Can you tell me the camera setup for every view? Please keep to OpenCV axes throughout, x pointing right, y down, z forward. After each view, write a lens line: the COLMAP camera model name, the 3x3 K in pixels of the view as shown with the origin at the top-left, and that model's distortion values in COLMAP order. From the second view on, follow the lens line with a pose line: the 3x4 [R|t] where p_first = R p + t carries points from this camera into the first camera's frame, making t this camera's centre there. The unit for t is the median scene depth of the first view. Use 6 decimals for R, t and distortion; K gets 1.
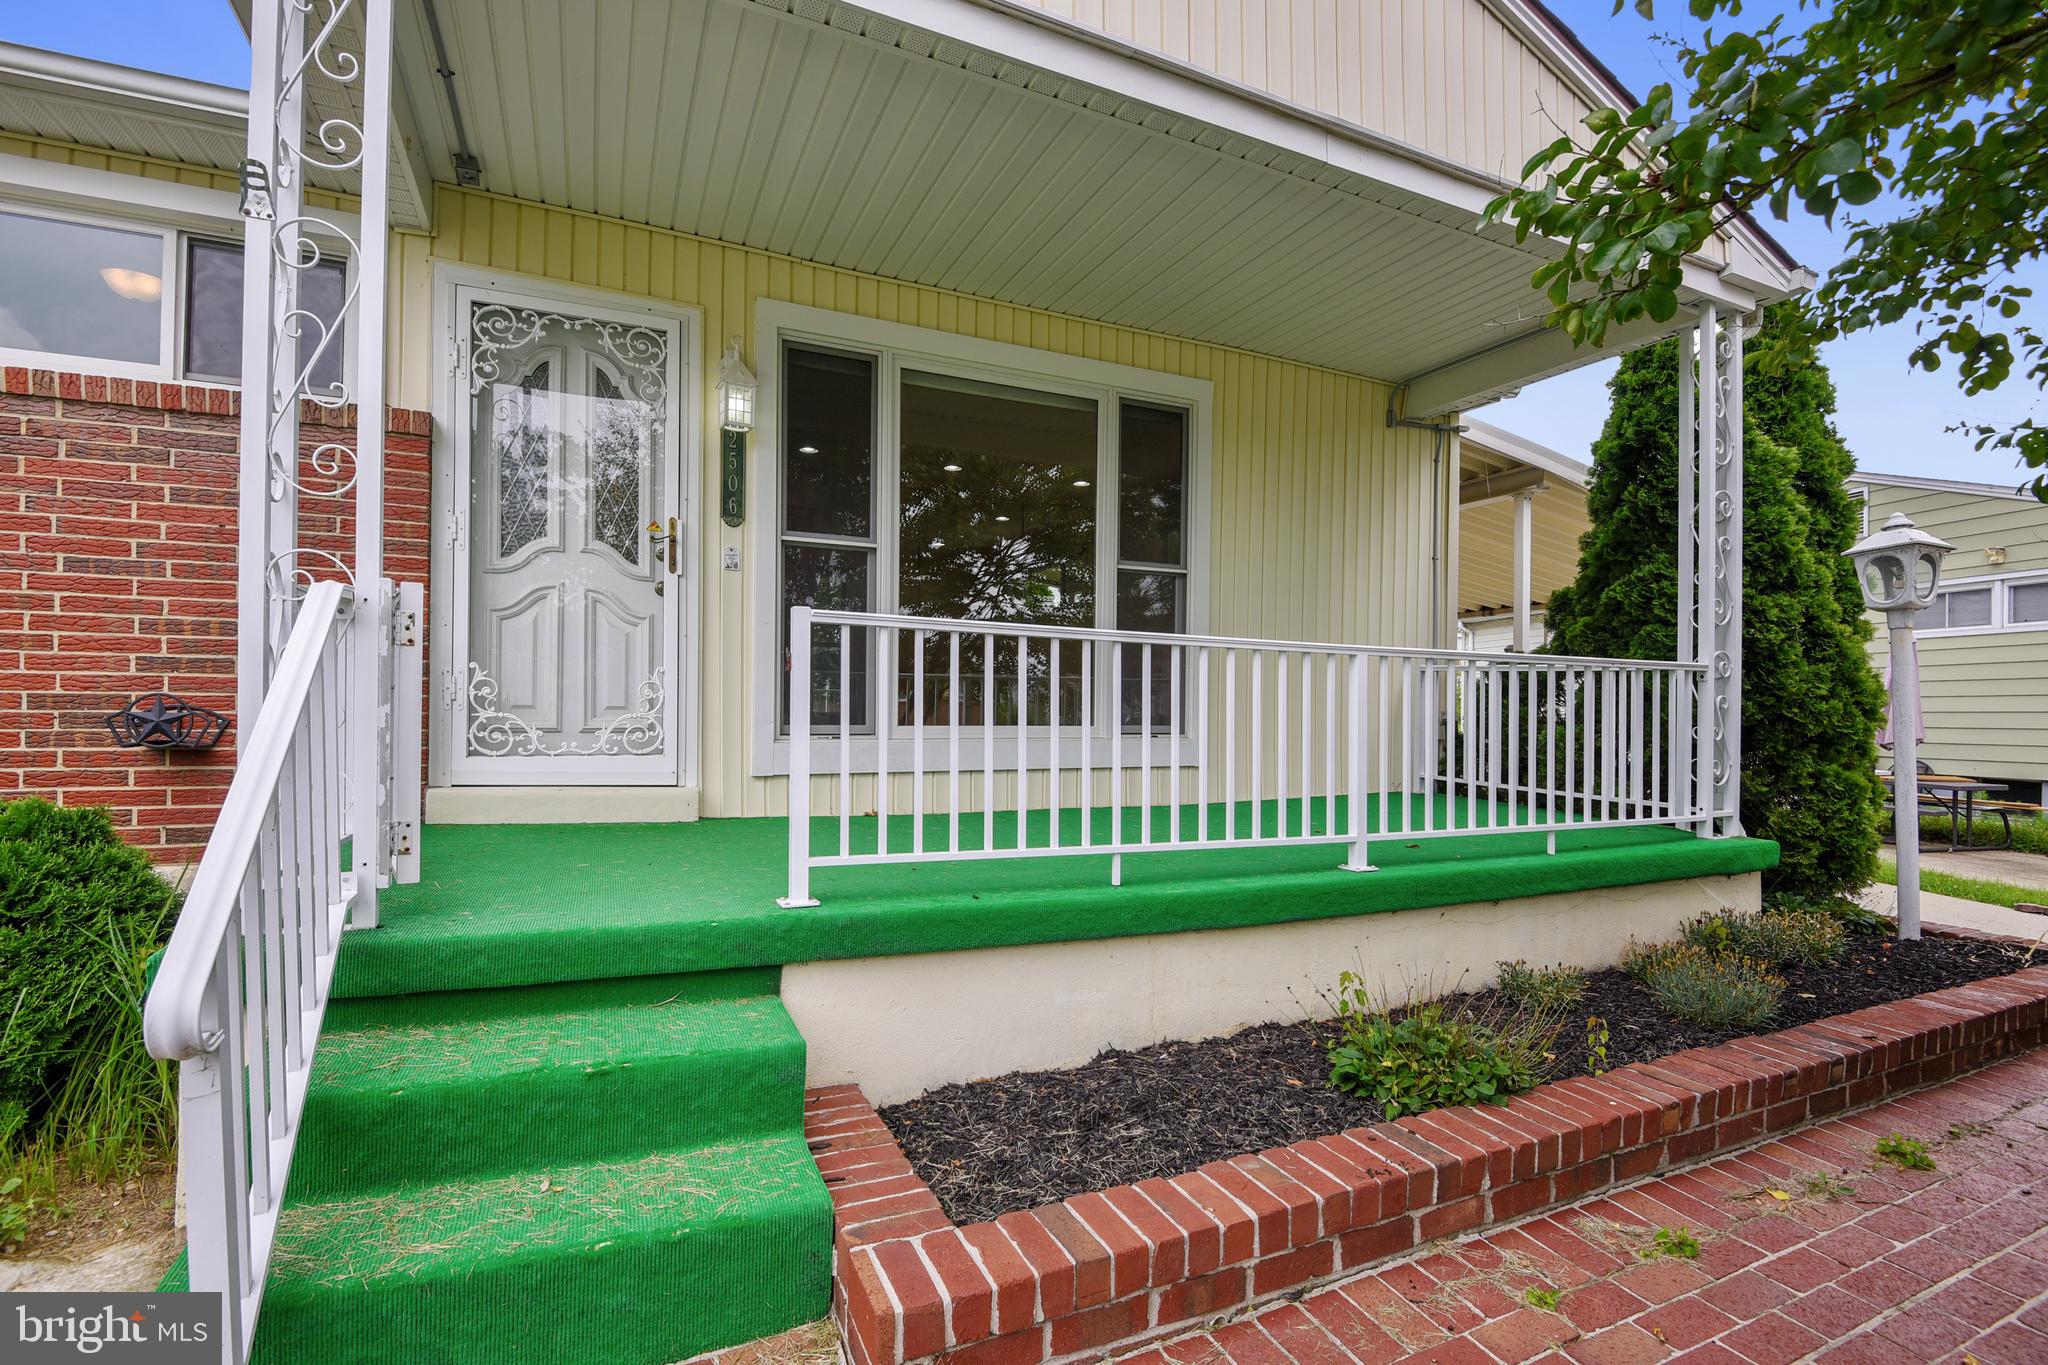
lens RADIAL K [[935.8, 0, 1024.6], [0, 935.8, 697.8], [0, 0, 1]] dist [-0.004791, -0.000485]
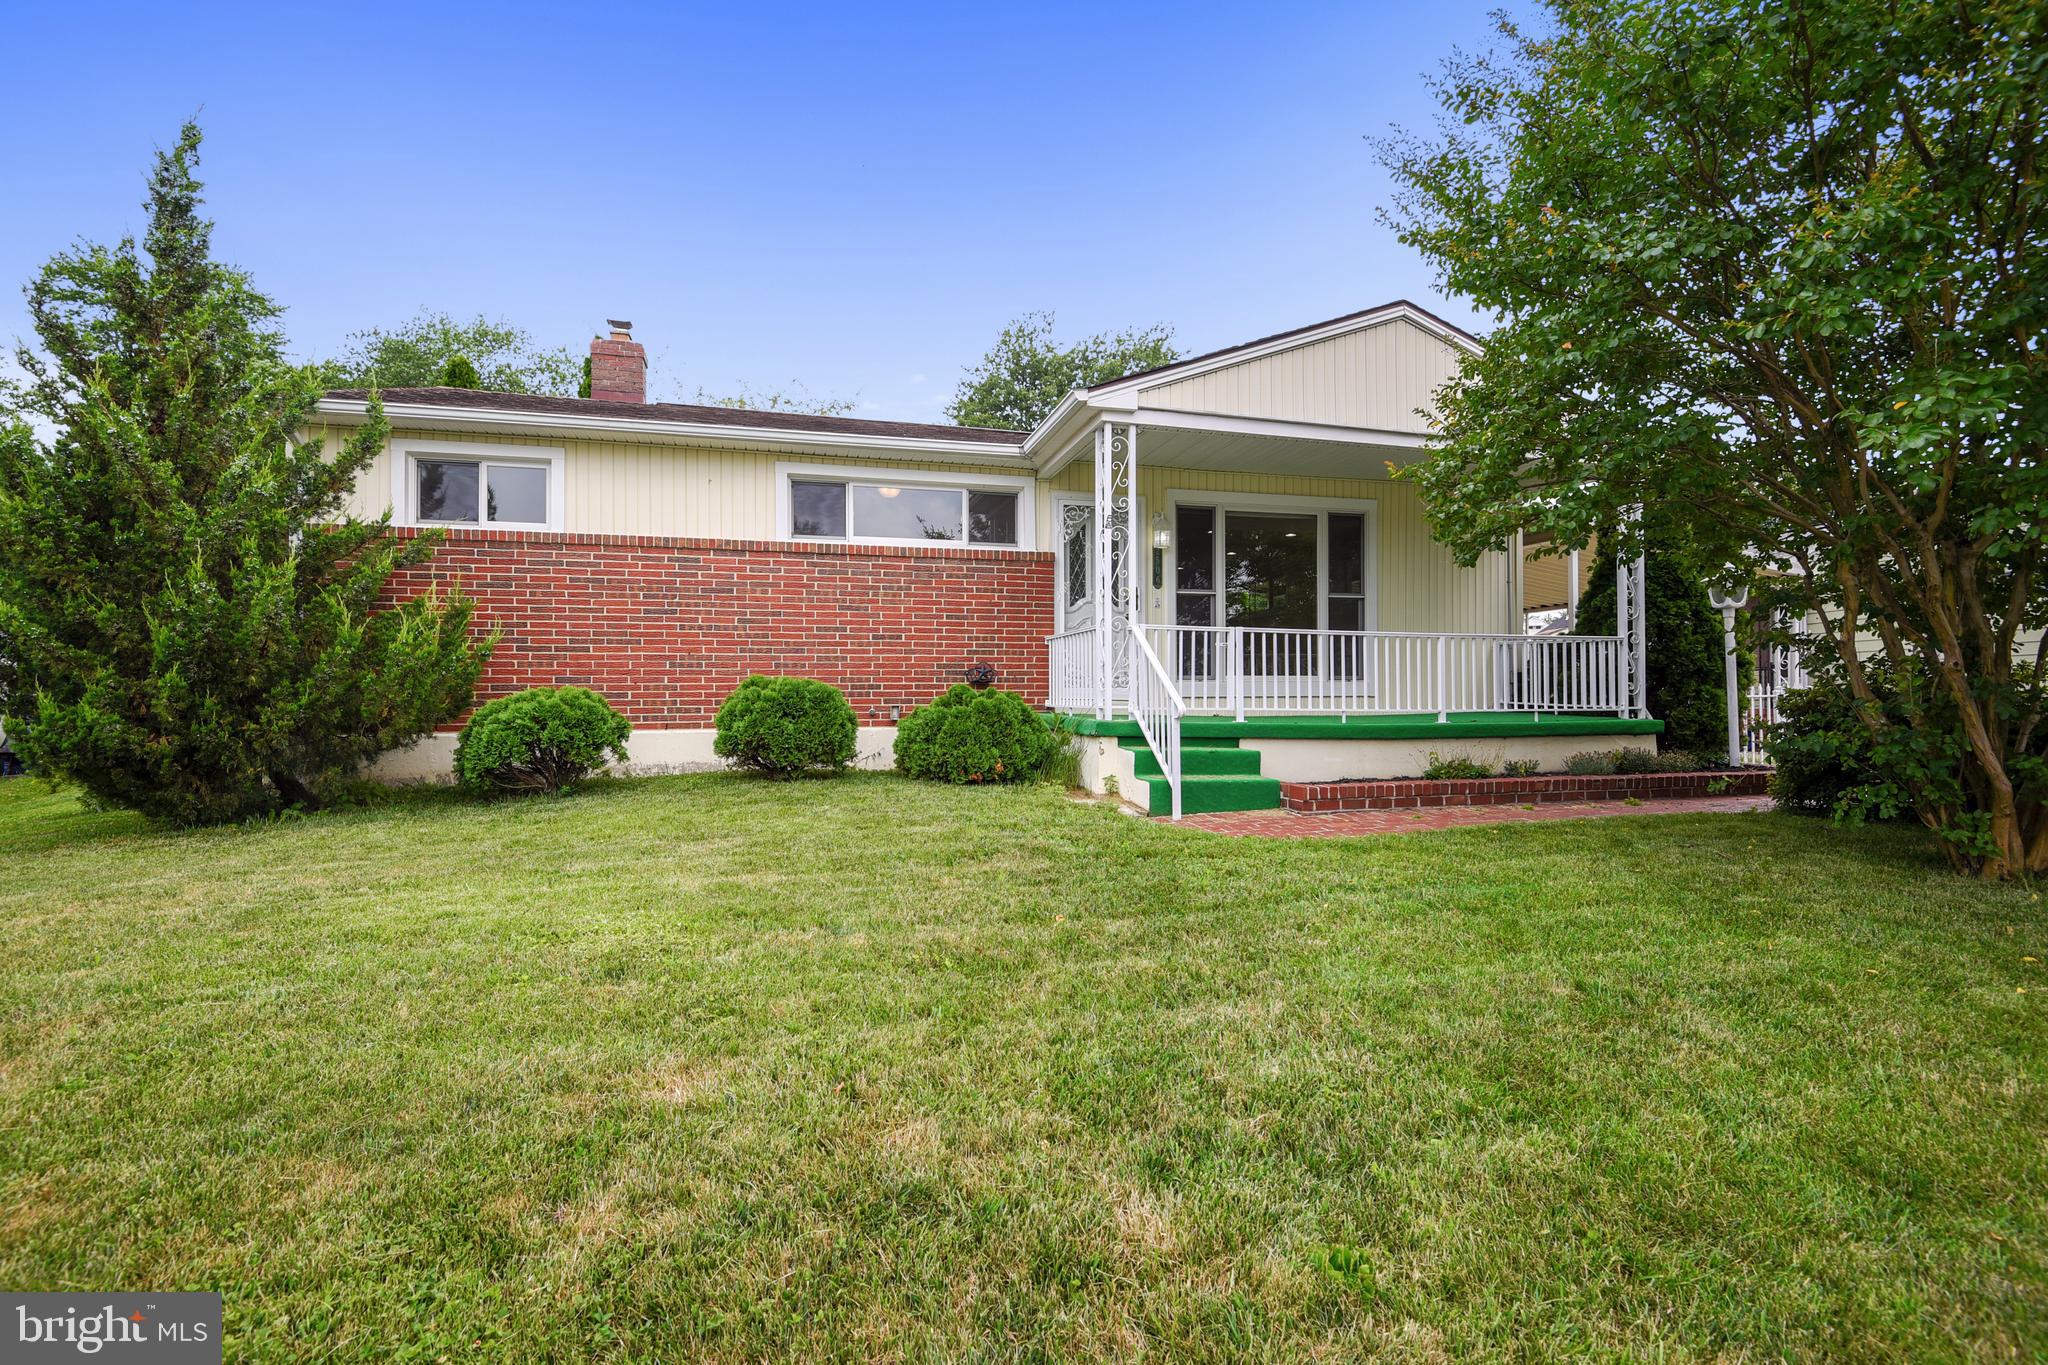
lens RADIAL K [[935.8, 0, 1021.4], [0, 935.8, 675.8], [0, 0, 1]] dist [-0.004791, -0.000485]
pose [[0.984501, -0.020844, -0.174133, -0.247192], [0.016815, 0.999556, -0.024581, 0.080316], [0.174568, 0.021272, 0.984415, -1.308141]]
